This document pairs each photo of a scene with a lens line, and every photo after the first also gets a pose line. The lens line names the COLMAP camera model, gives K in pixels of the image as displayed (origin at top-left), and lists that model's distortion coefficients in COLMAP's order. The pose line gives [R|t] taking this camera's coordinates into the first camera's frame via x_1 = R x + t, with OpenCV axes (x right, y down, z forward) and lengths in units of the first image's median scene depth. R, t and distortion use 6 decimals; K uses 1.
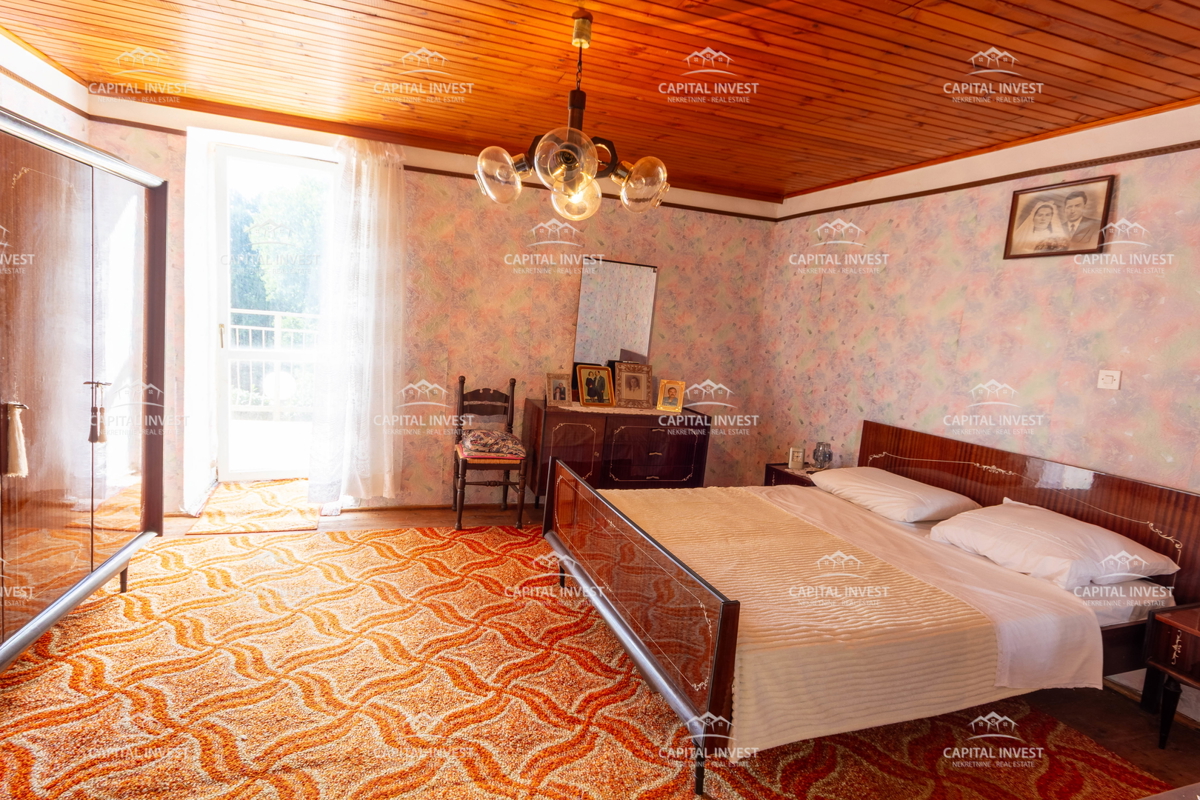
lens RADIAL K [[631.7, 0, 597.5], [0, 631.7, 397.4], [0, 0, 1]] dist [-0.006507, -0.001092]
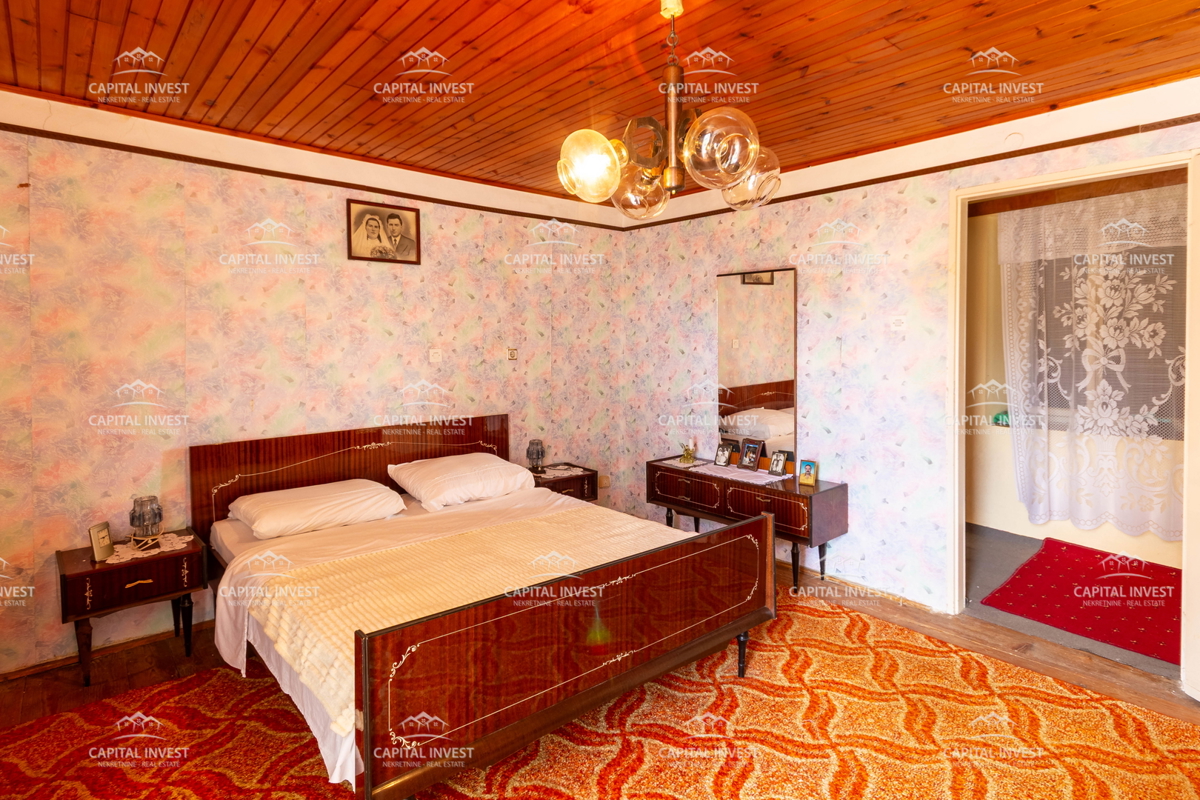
lens RADIAL K [[631.7, 0, 593.6], [0, 631.7, 368.8], [0, 0, 1]] dist [-0.006507, -0.001092]
pose [[-0.366157, -0.083222, 0.926824, -0.570991], [0.110366, 0.985079, 0.132055, -0.132106], [-0.923985, 0.150643, -0.351508, 1.053915]]
